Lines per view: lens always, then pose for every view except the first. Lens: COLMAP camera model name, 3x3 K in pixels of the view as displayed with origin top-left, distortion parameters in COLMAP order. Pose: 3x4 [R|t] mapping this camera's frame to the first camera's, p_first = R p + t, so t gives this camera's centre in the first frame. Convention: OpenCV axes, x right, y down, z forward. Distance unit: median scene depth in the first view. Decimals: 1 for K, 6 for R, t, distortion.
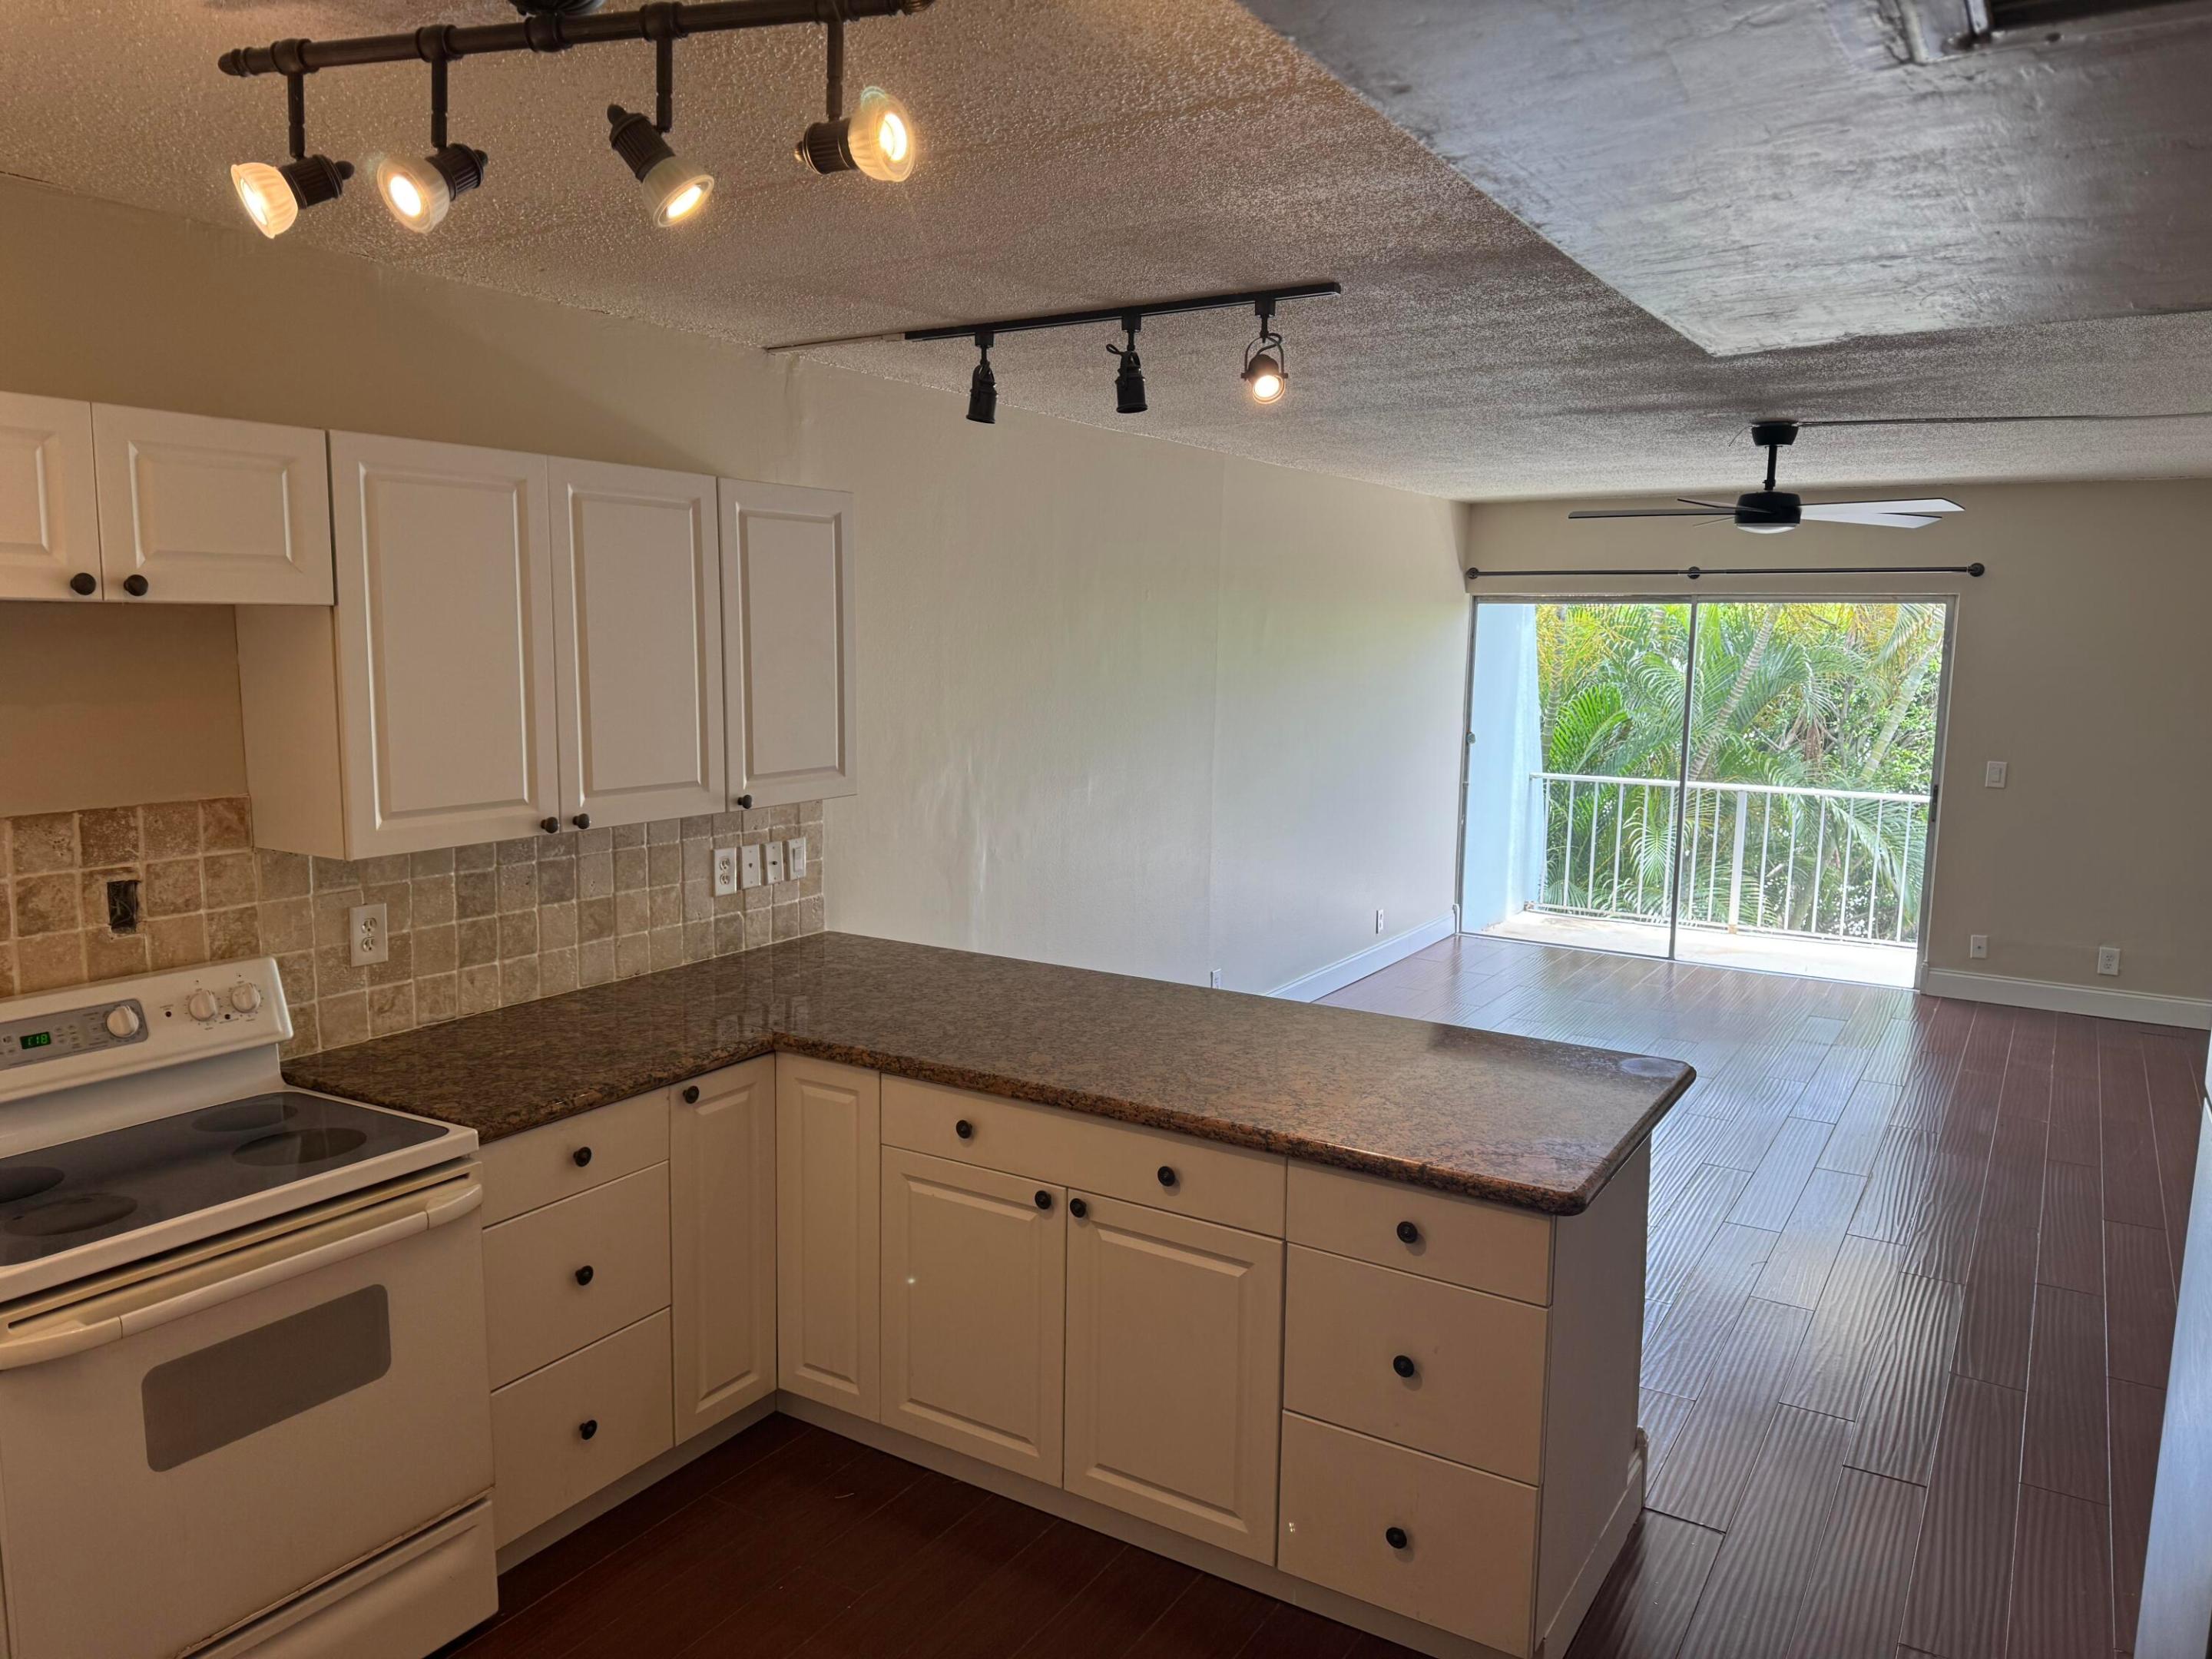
lens RADIAL K [[1549.9, 0, 1097.4], [0, 1549.9, 824.6], [0, 0, 1]] dist [0.084956, -0.105154]
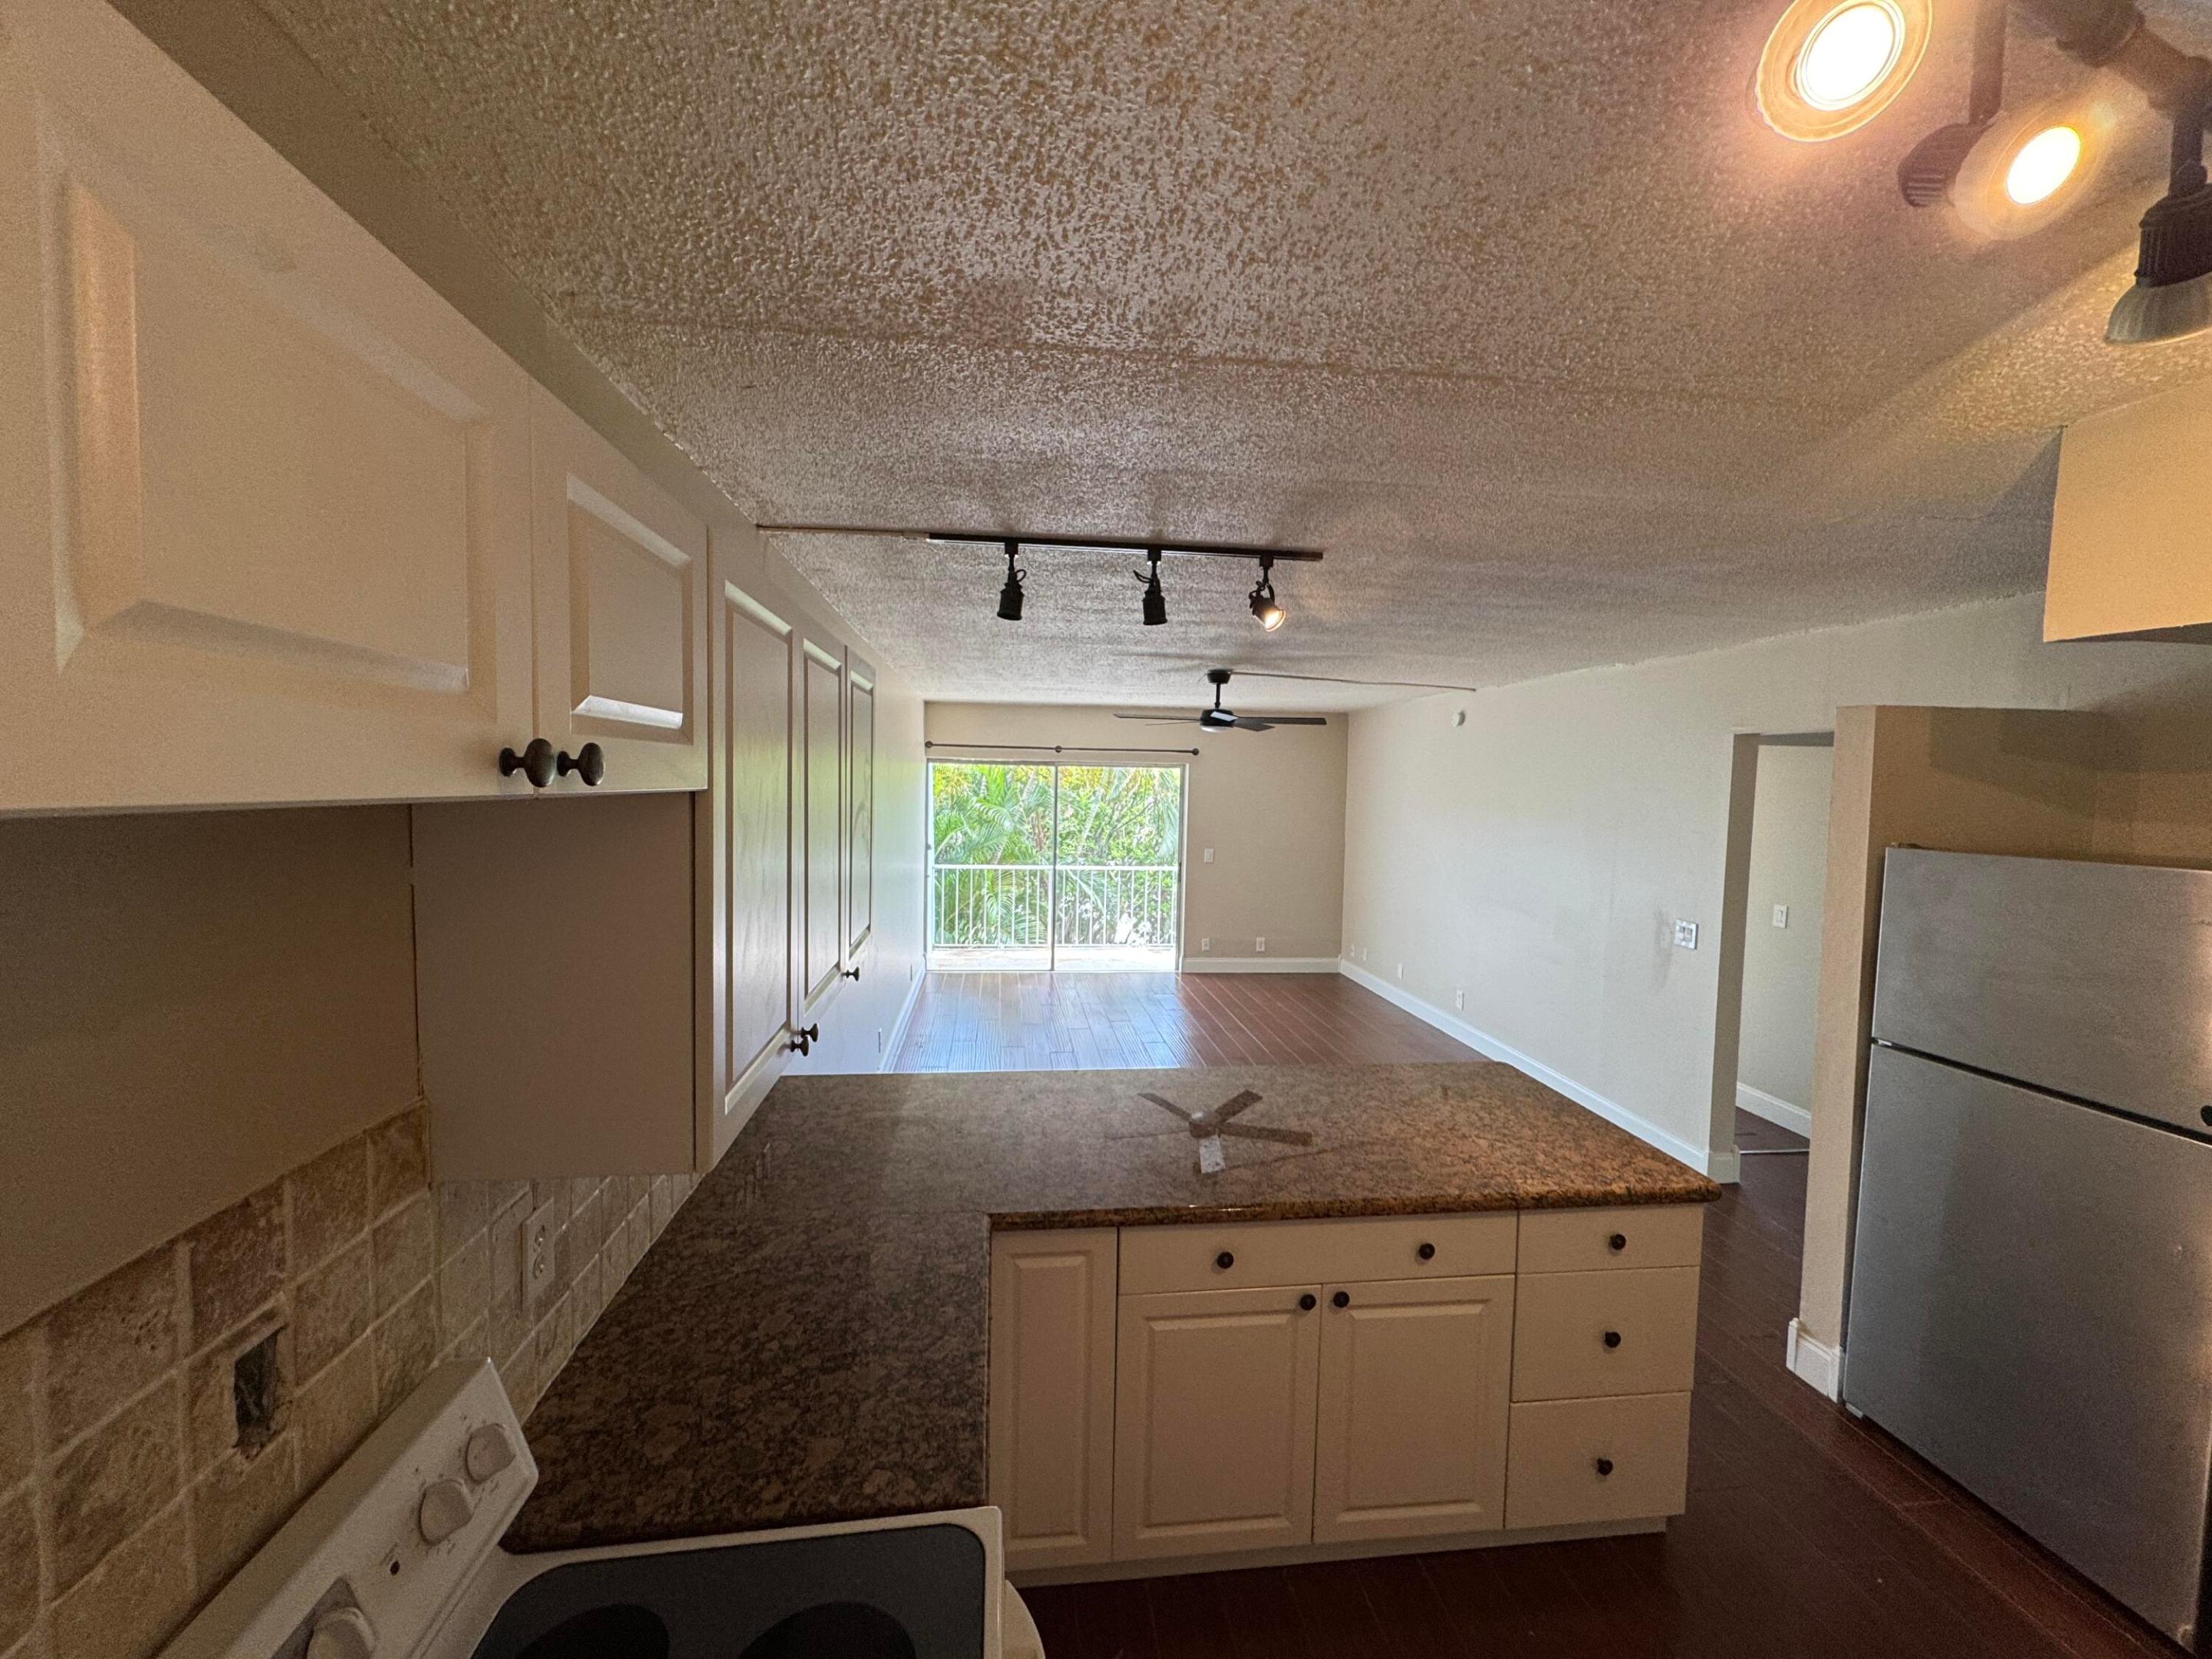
lens RADIAL K [[880.0, 0, 1107.0], [0, 880.0, 824.9], [0, 0, 1]] dist [0.000505, -0.000199]
pose [[0.779801, -0.029919, 0.625312, -0.505199], [0.070249, 0.996731, -0.039914, -0.084866], [-0.622073, 0.075052, 0.779354, 0.528256]]
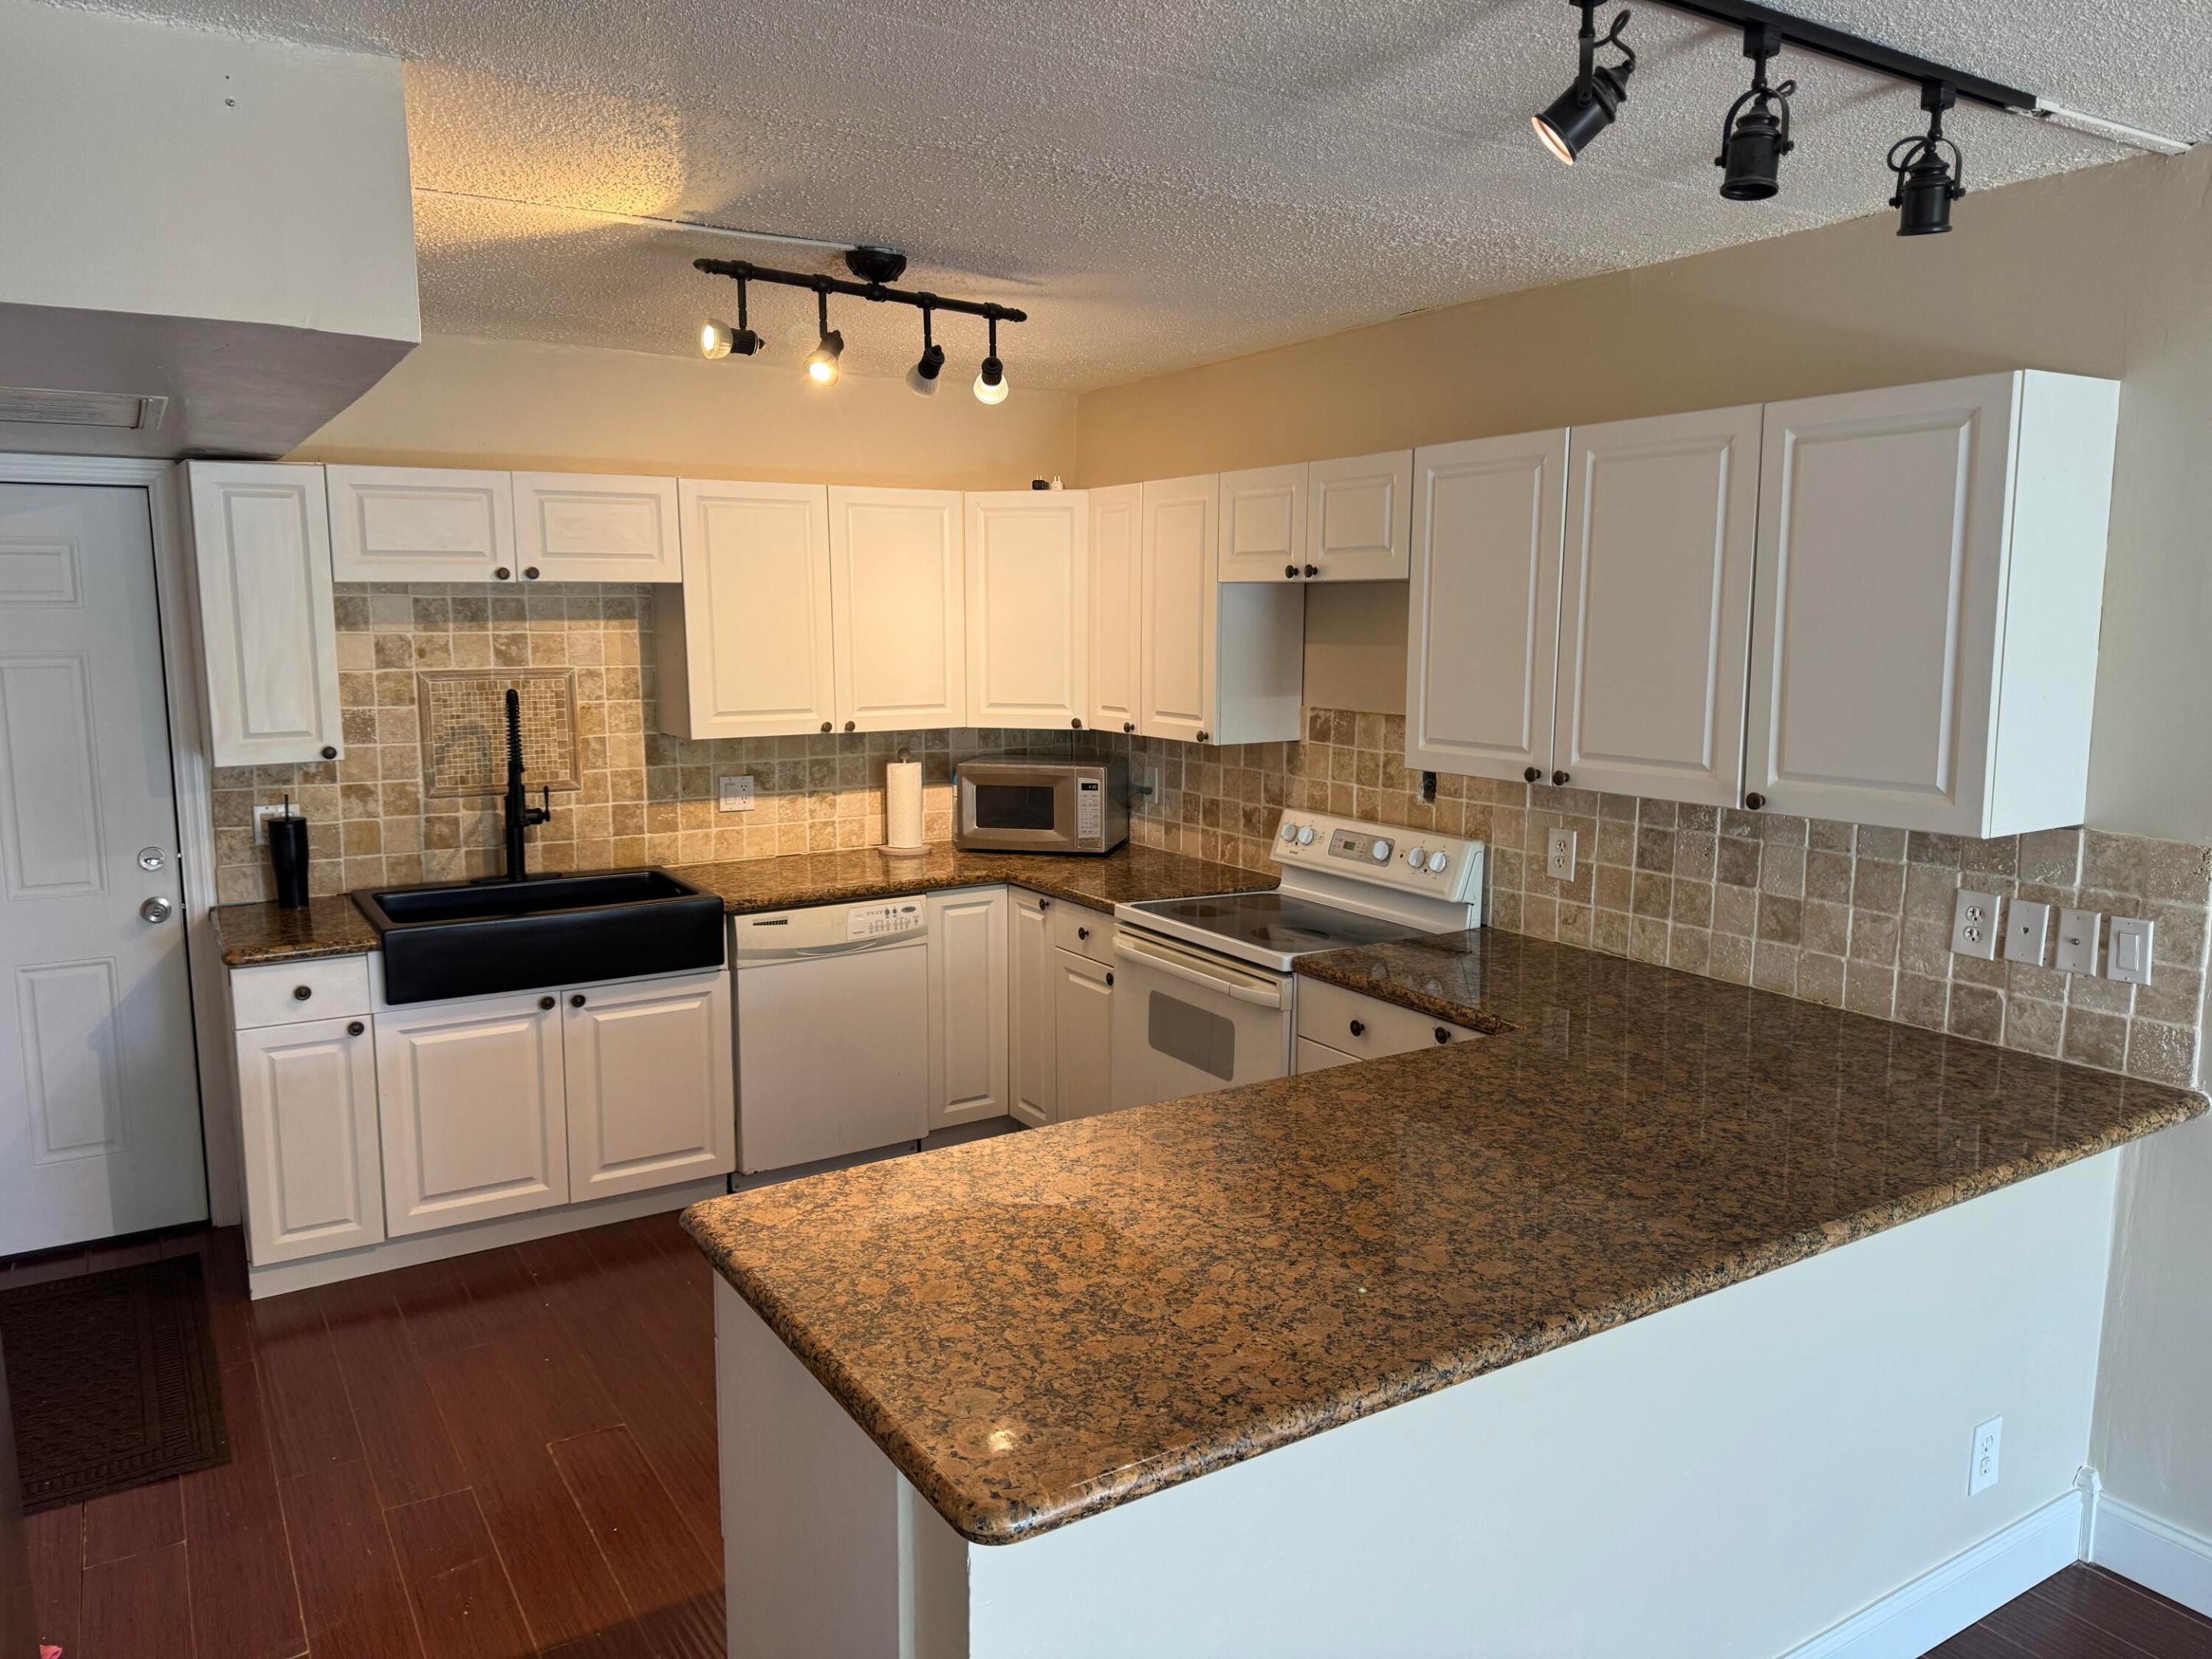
lens RADIAL K [[1555.7, 0, 1094.6], [0, 1555.7, 826.3], [0, 0, 1]] dist [0.148328, -0.262179]
pose [[-0.446108, 0.114085, -0.887678, 0.746893], [-0.118414, 0.975598, 0.184894, -0.128605], [0.887111, 0.187596, -0.421713, 1.186002]]
